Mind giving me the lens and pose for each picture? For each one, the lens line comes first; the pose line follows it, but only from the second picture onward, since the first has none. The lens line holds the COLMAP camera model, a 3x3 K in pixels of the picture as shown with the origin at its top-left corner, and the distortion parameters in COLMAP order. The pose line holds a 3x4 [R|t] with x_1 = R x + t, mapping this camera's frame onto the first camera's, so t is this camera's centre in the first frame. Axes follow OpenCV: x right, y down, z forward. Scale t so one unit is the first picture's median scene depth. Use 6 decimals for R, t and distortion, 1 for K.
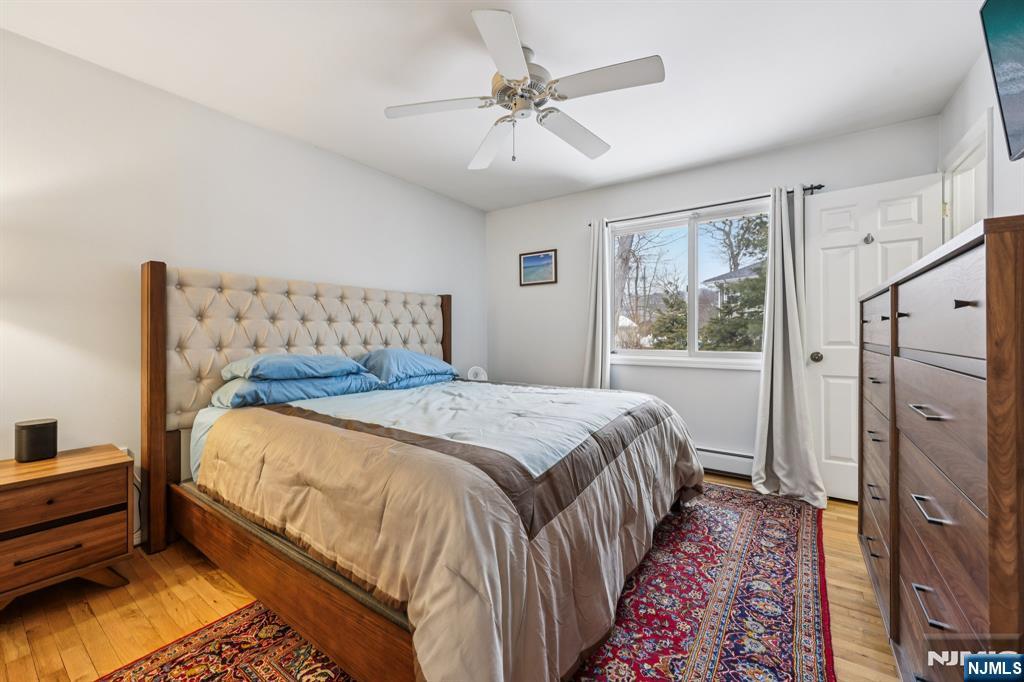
lens RADIAL K [[406.5, 0, 519.7], [0, 406.5, 335.7], [0, 0, 1]] dist [-0.001447, 0.000047]
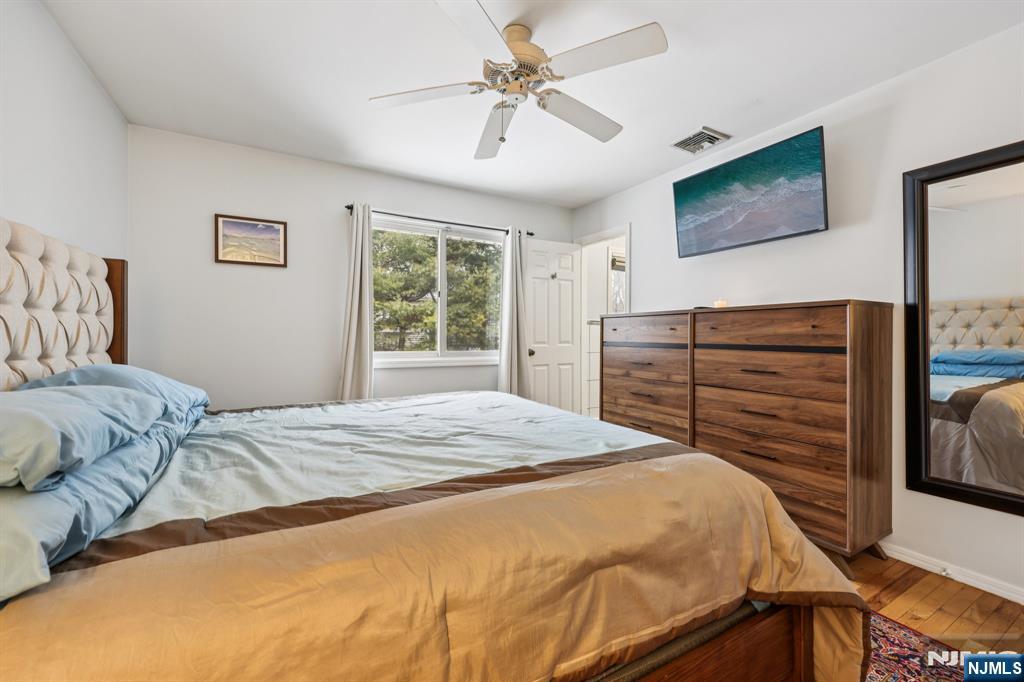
lens RADIAL K [[406.5, 0, 509.2], [0, 406.5, 335.6], [0, 0, 1]] dist [-0.001447, 0.000047]
pose [[0.448719, 0.005211, 0.893658, -0.473760], [-0.001802, 0.999986, -0.004926, 0.000822], [-0.893671, 0.000600, 0.448723, 0.343792]]
